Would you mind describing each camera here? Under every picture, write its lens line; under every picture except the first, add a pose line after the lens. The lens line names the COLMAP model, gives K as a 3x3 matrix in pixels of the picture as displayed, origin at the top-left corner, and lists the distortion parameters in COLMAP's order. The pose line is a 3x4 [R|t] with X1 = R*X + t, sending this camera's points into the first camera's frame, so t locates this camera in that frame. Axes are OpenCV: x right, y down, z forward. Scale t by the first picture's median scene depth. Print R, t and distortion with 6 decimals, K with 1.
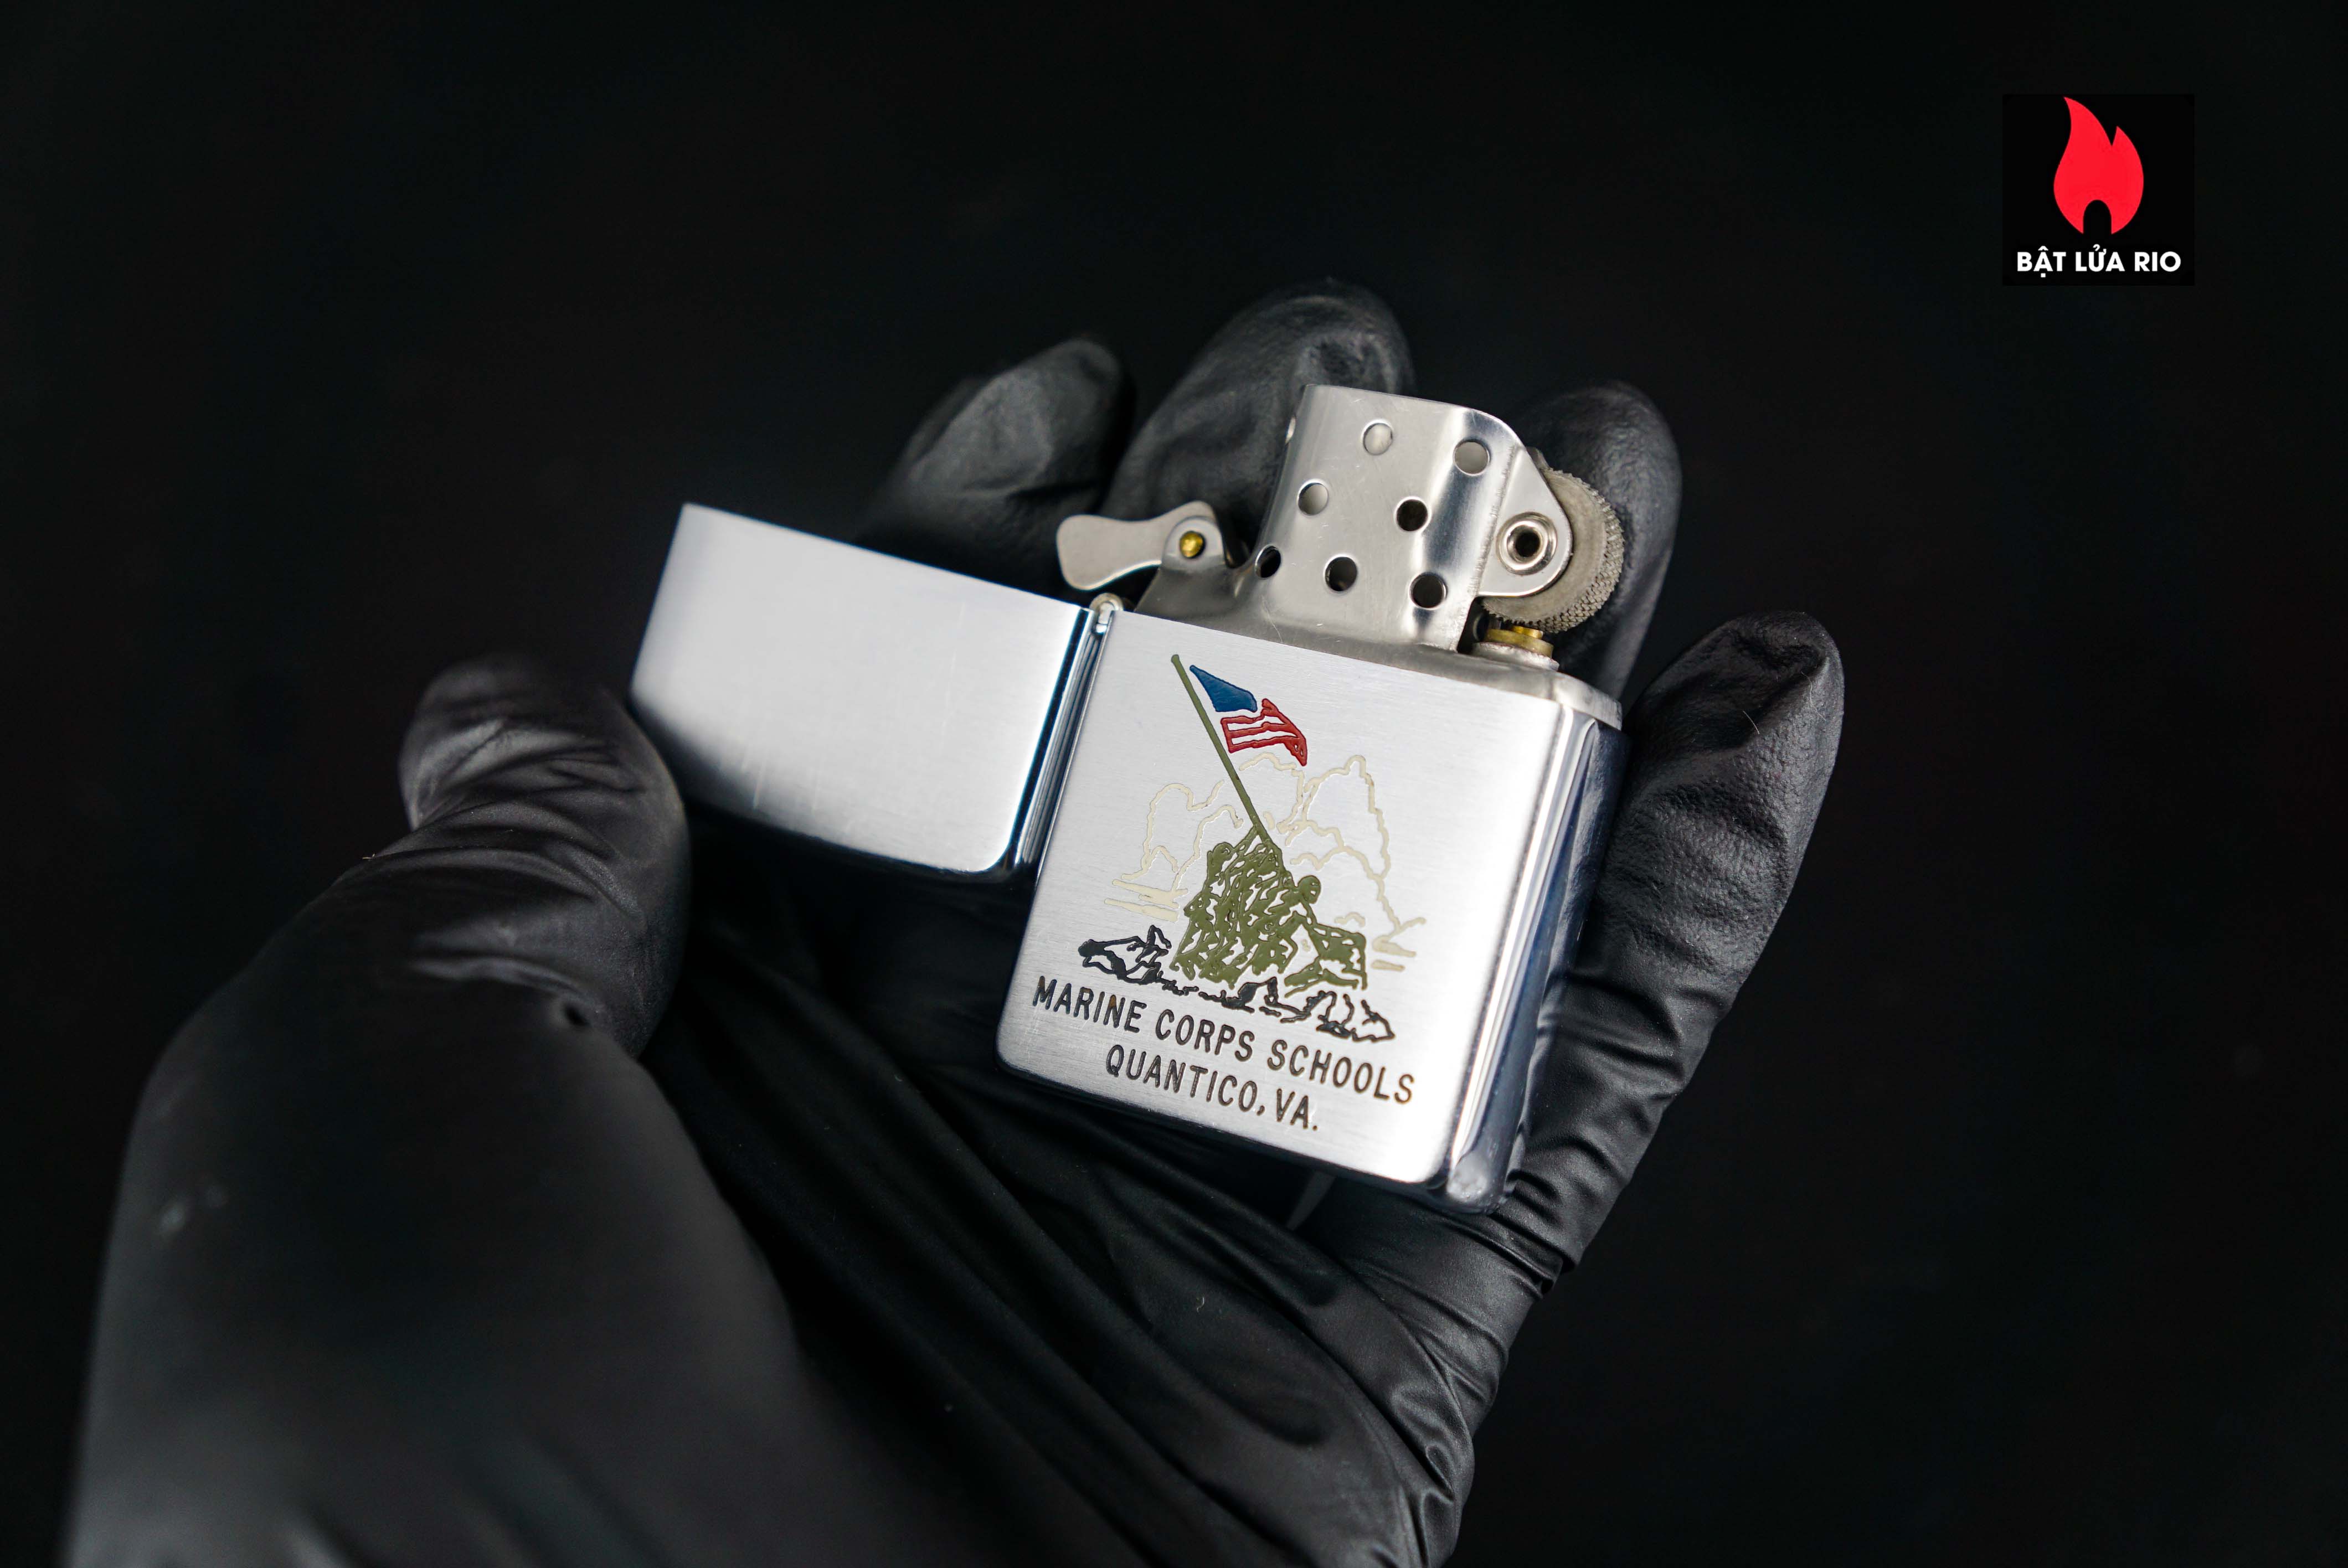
lens RADIAL K [[4004.1, 0, 1174.0], [0, 4004.1, 784.0], [0, 0, 1]] dist [0.237237, 0.369363]
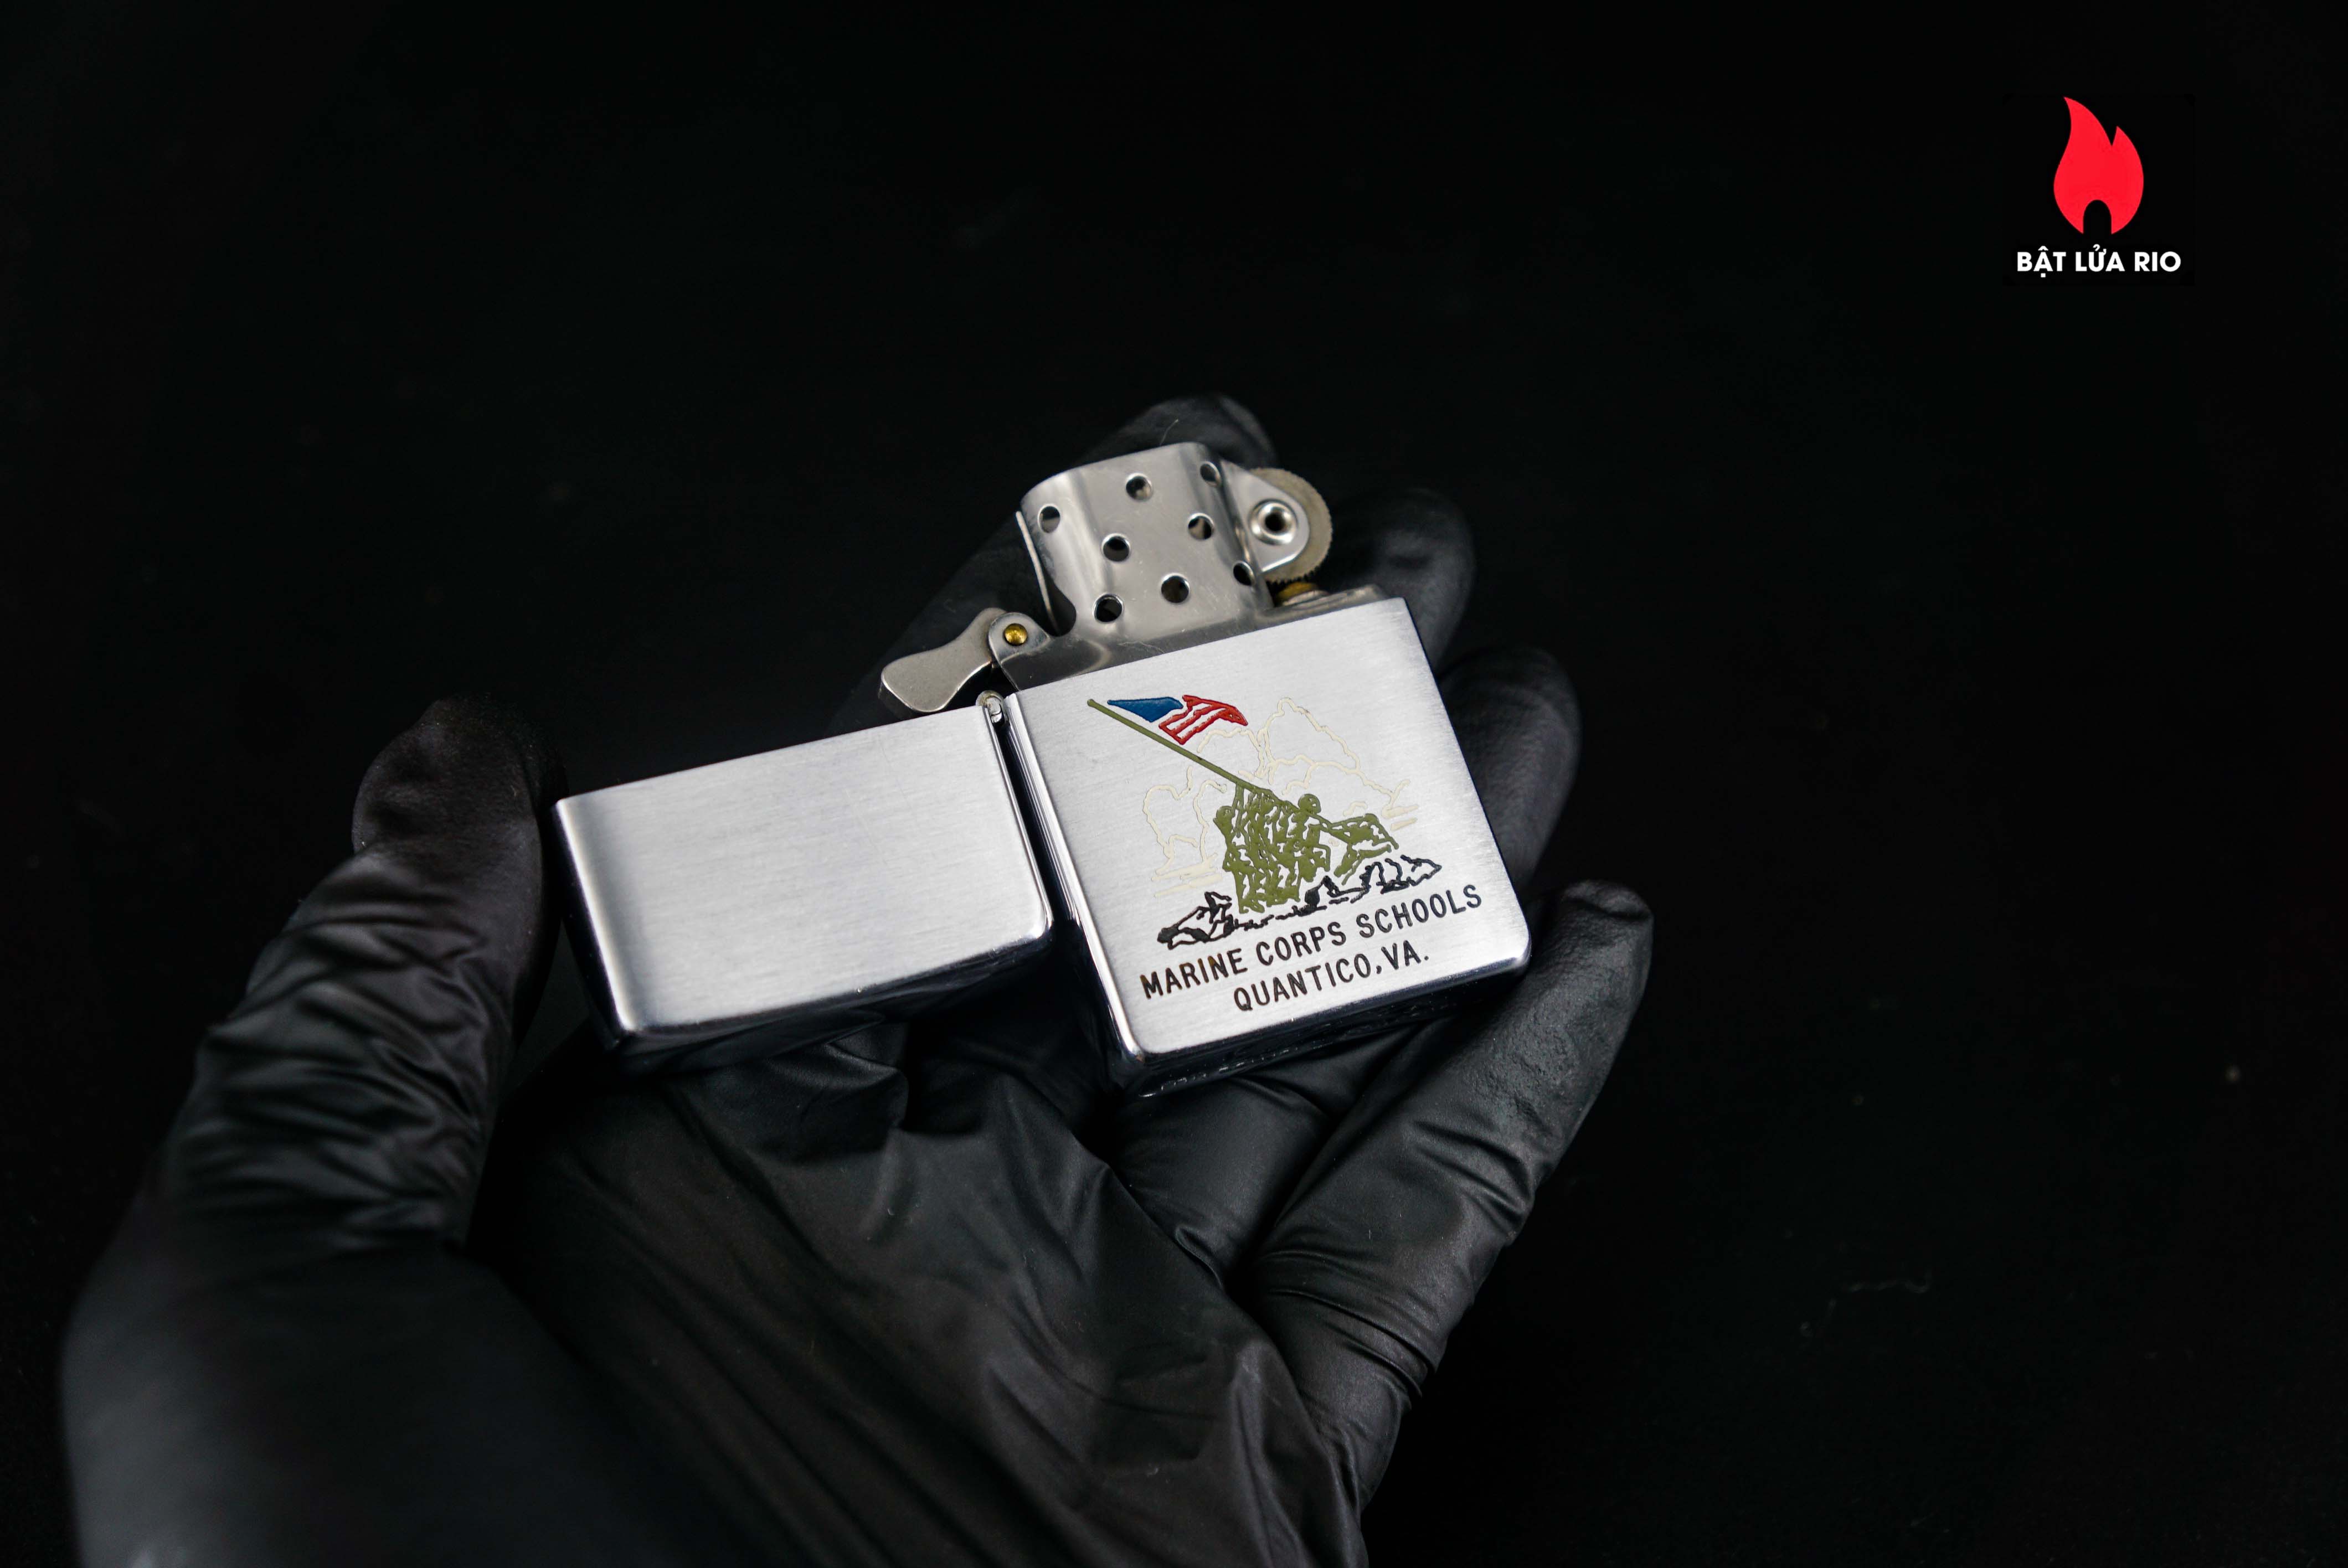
lens RADIAL K [[4004.1, 0, 1174.0], [0, 4004.1, 784.0], [0, 0, 1]] dist [0.237237, 0.369363]
pose [[0.604478, -0.289478, 0.742165, -0.907736], [0.447634, 0.894076, -0.015858, 0.021272], [-0.658962, 0.341804, 0.670029, 0.191208]]
